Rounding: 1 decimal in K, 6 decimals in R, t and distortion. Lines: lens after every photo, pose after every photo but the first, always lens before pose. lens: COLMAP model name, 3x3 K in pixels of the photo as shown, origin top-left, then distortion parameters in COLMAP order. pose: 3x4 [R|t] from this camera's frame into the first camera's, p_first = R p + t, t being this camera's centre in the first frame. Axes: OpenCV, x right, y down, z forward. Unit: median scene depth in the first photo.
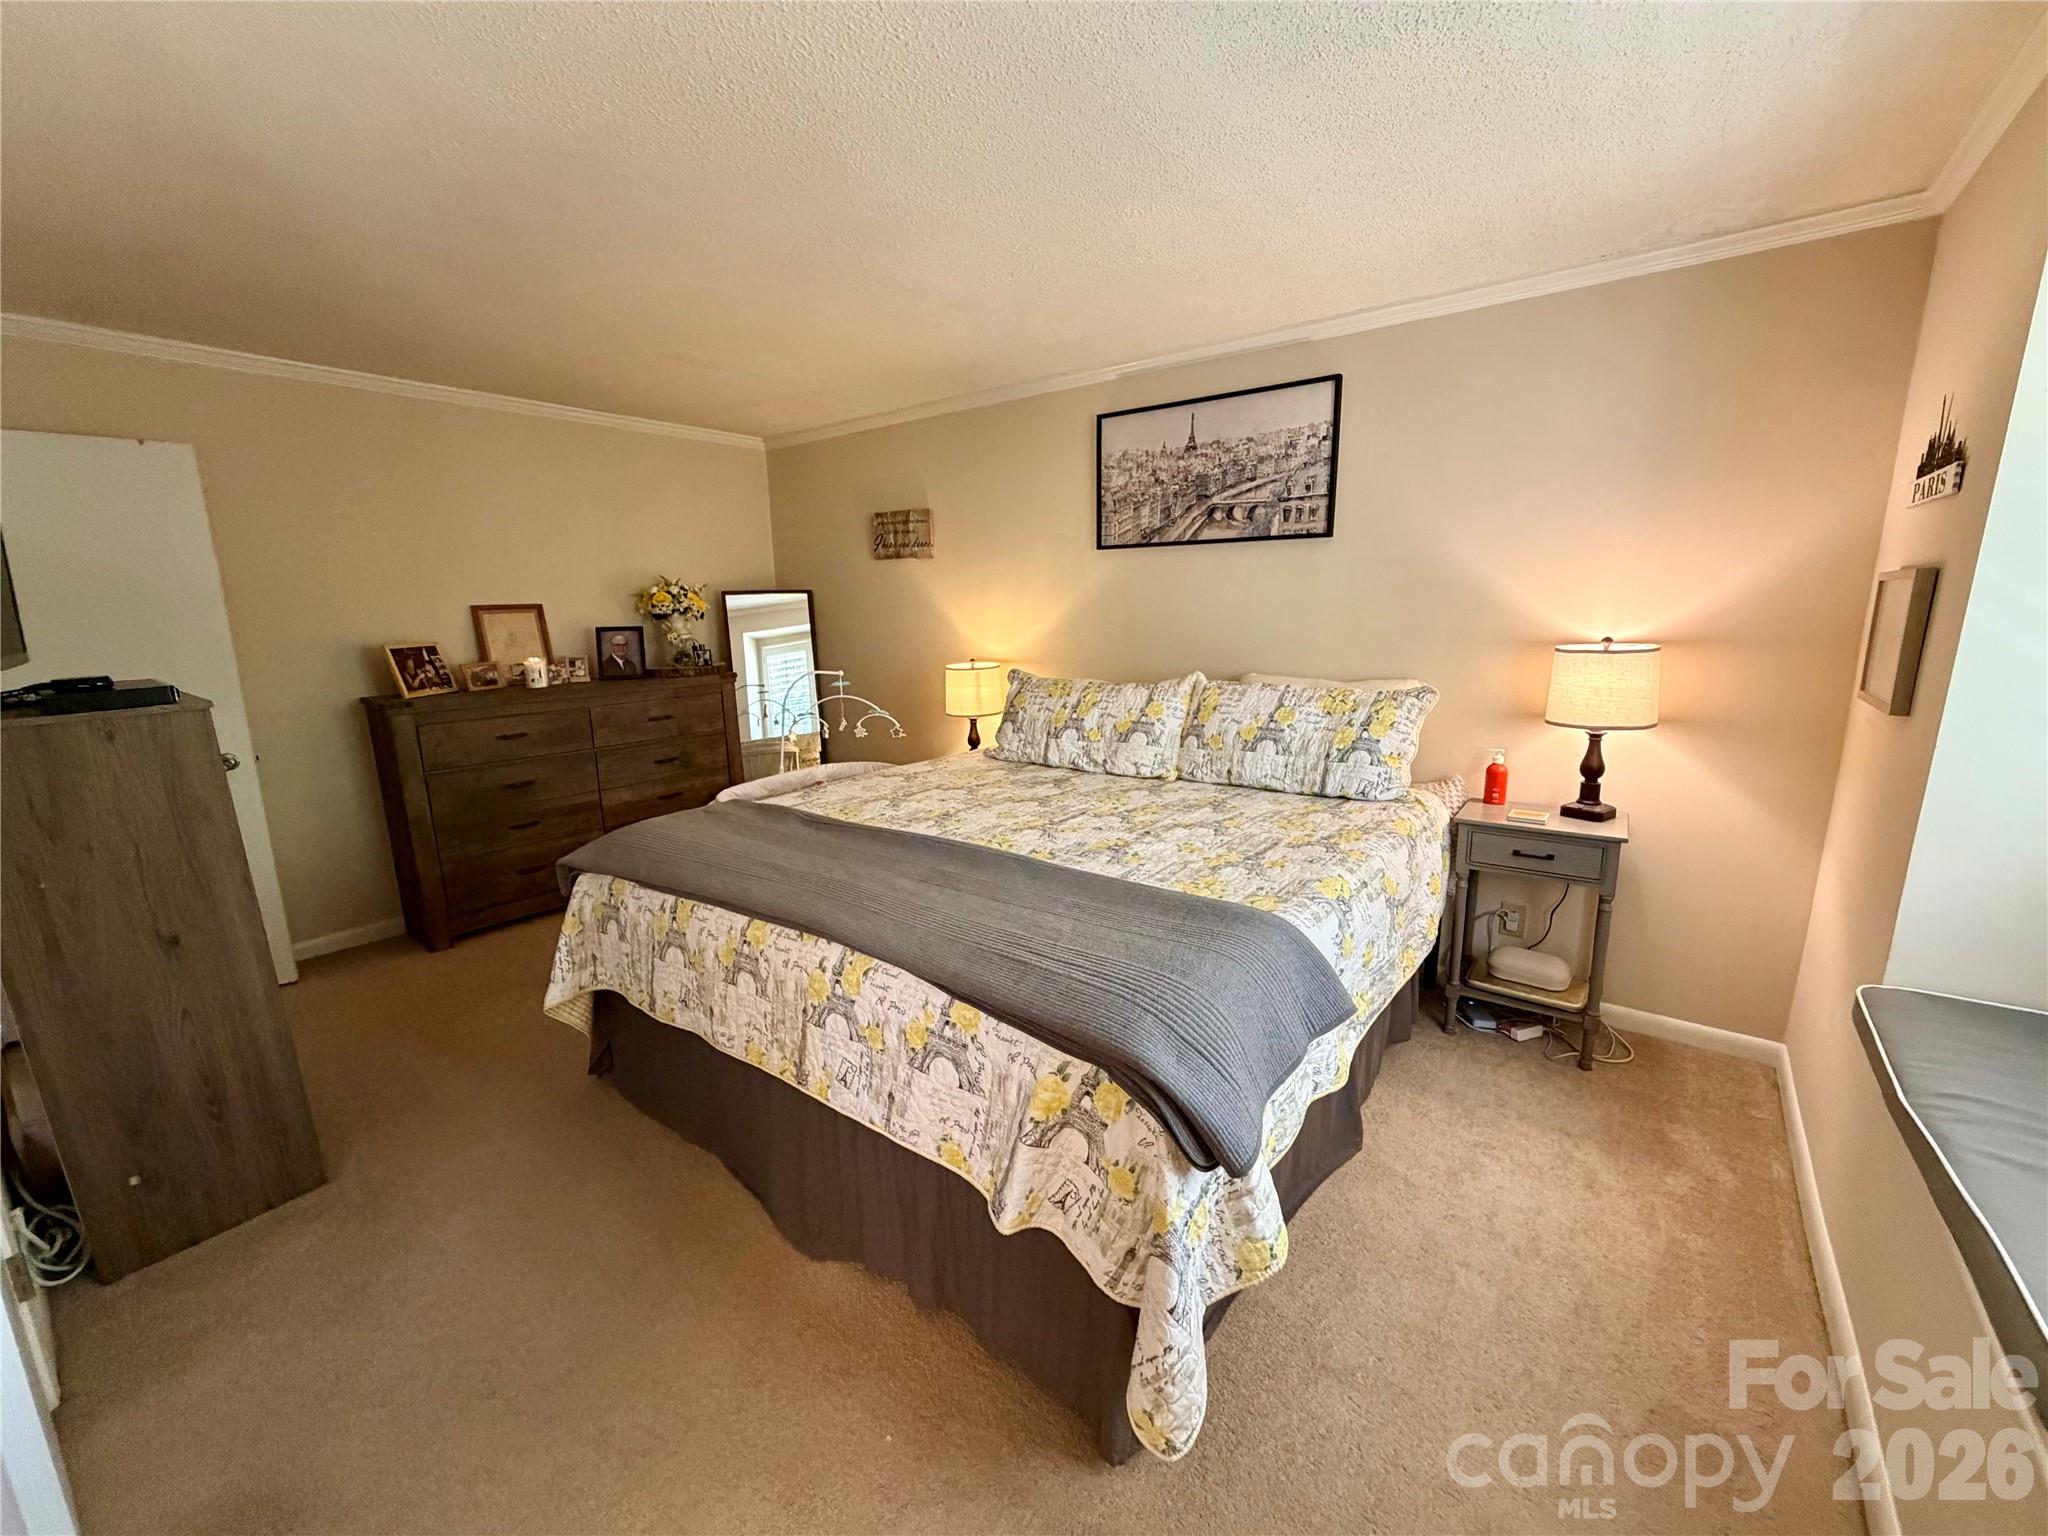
lens RADIAL K [[817.5, 0, 1022.5], [0, 817.5, 771.8], [0, 0, 1]] dist [-0.000233, 0.000507]
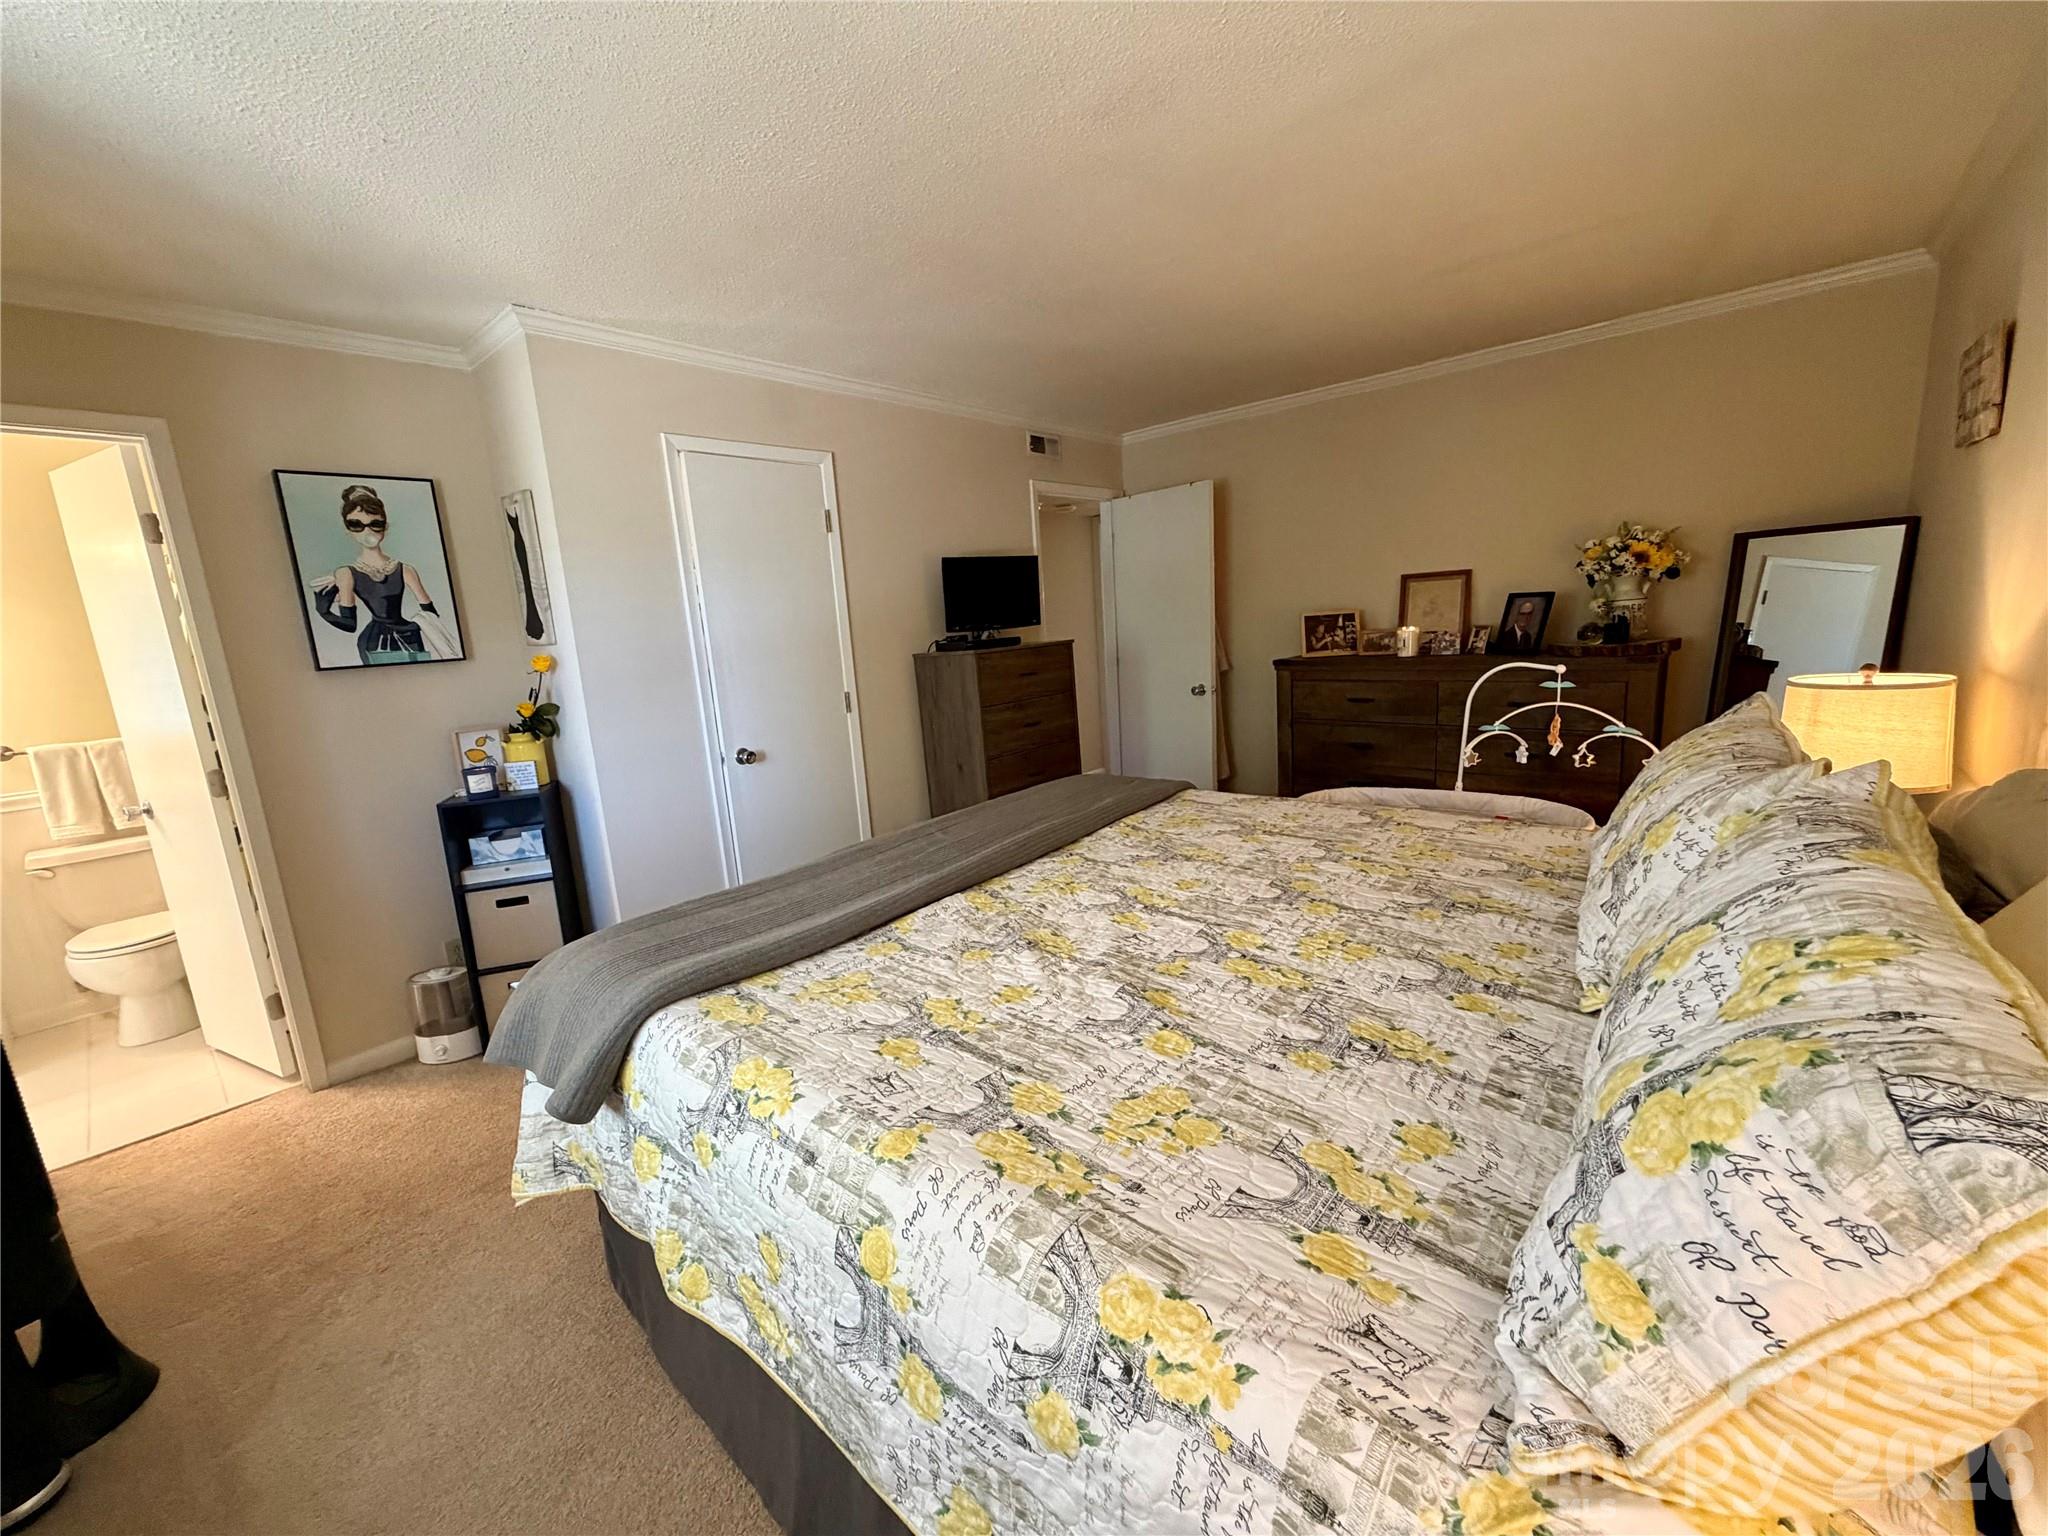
lens RADIAL K [[817.5, 0, 1019.9], [0, 817.5, 773.4], [0, 0, 1]] dist [-0.000233, 0.000507]
pose [[-0.058879, 0.214157, -0.975023, 0.518519], [-0.142420, 0.964924, 0.220539, -0.136512], [0.988054, 0.151848, -0.026313, 0.668570]]
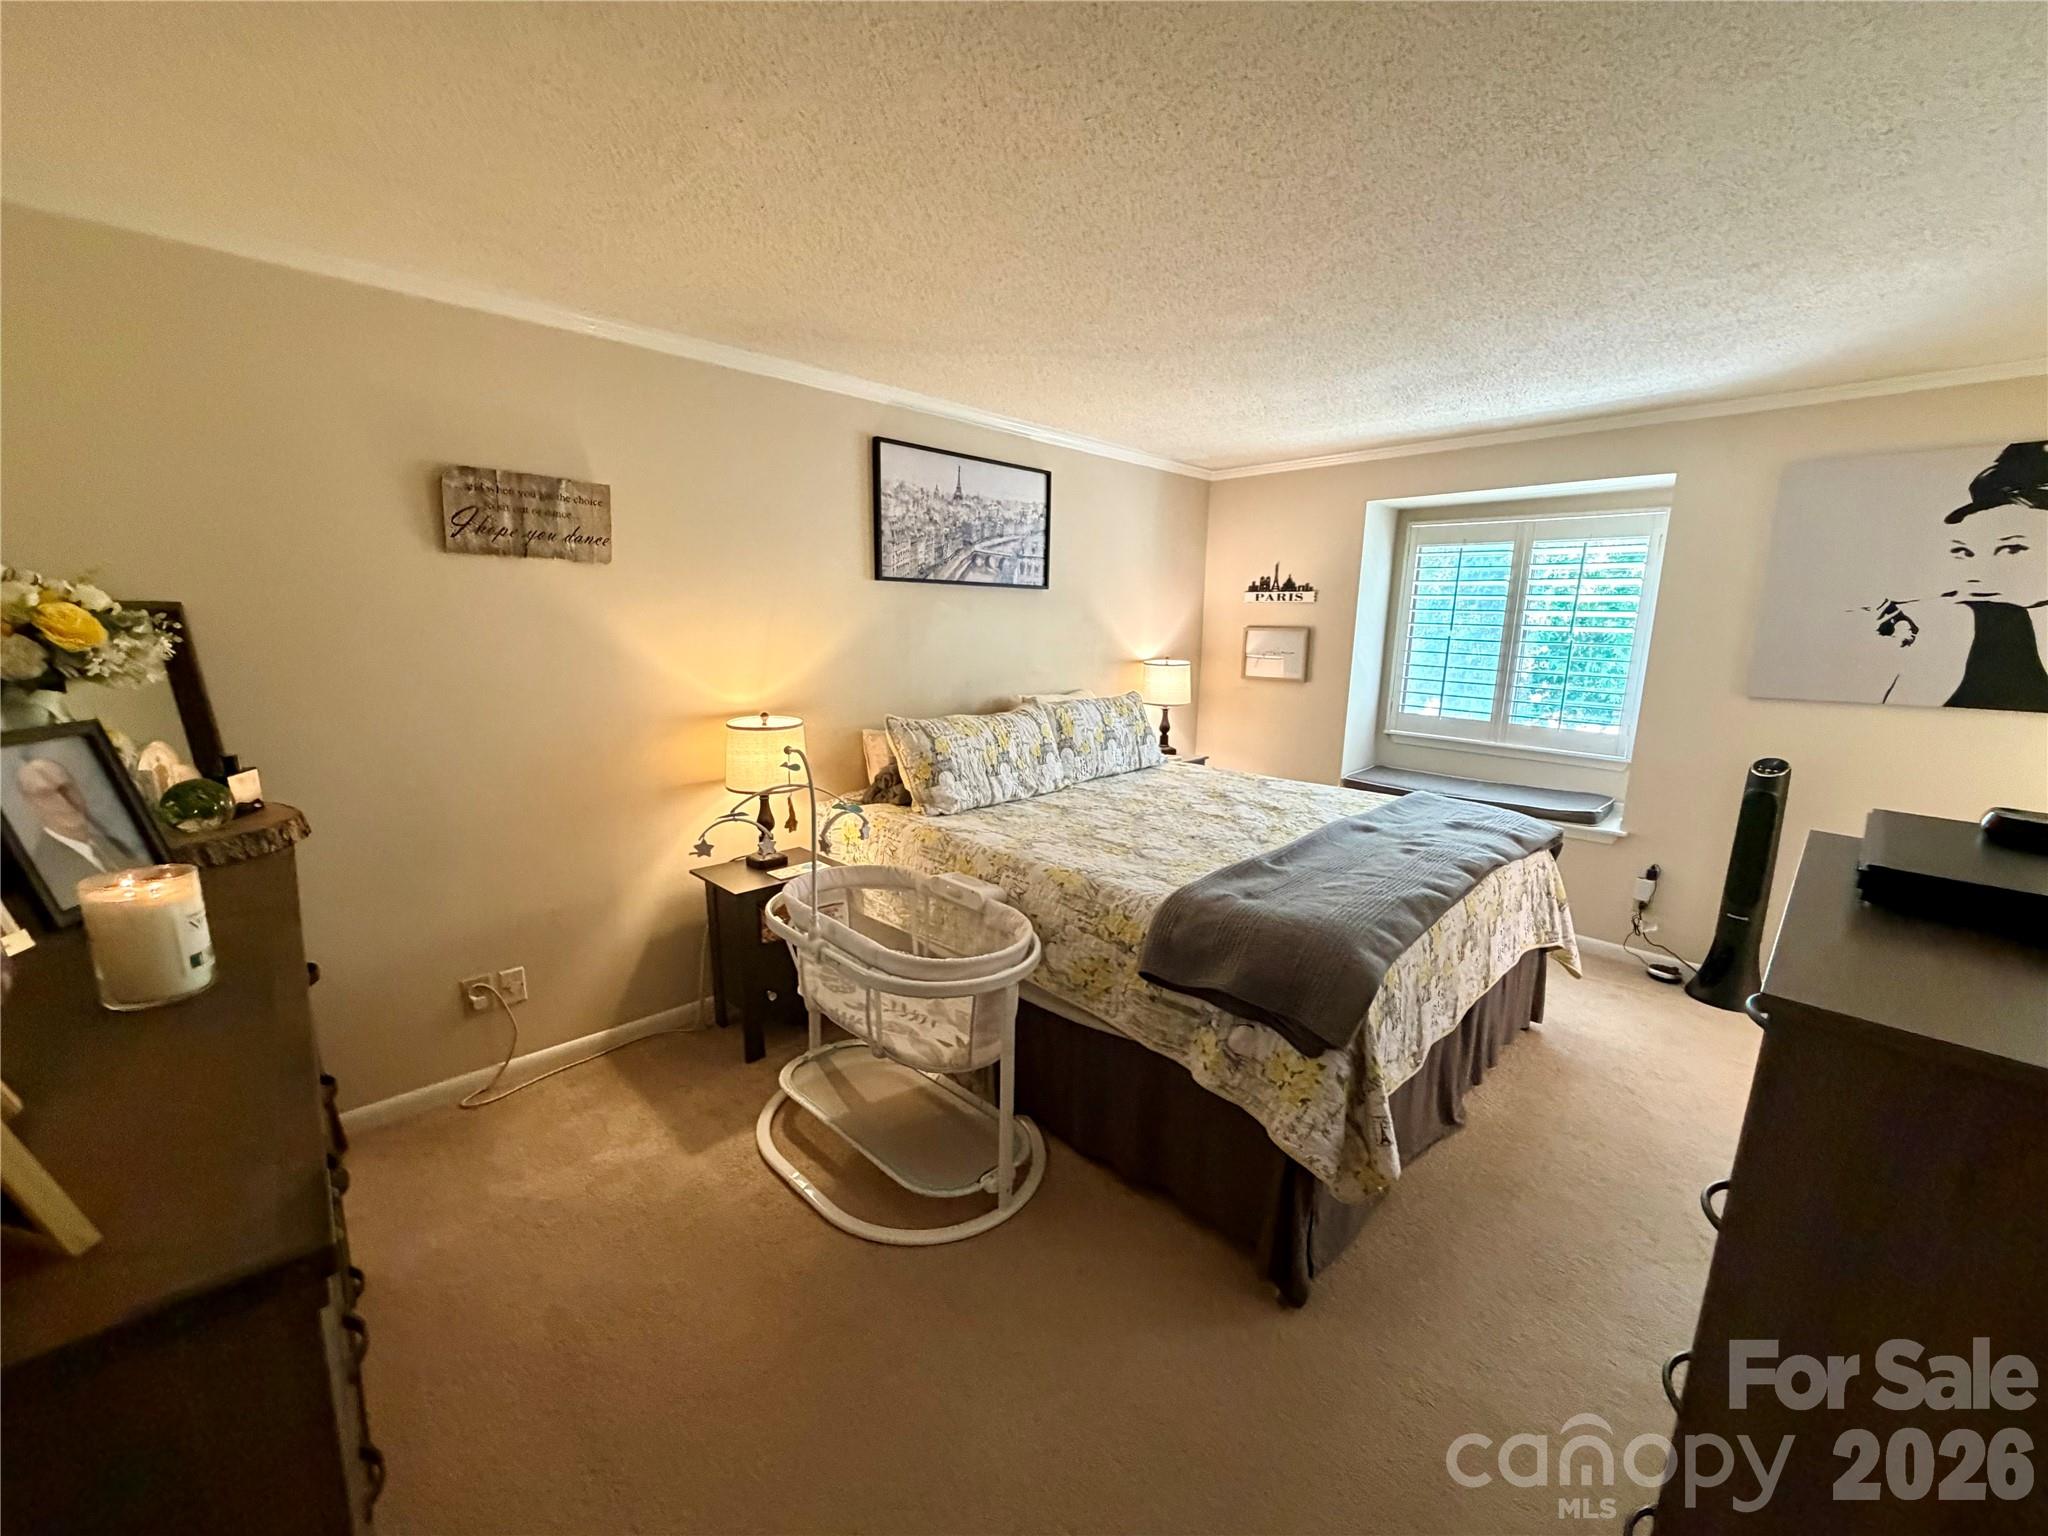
lens RADIAL K [[817.5, 0, 1014.7], [0, 817.5, 766.9], [0, 0, 1]] dist [-0.000233, 0.000507]
pose [[0.139994, -0.157934, 0.977476, -0.912622], [0.190955, 0.972971, 0.129858, -0.174105], [-0.971565, 0.168474, 0.166368, 0.811896]]
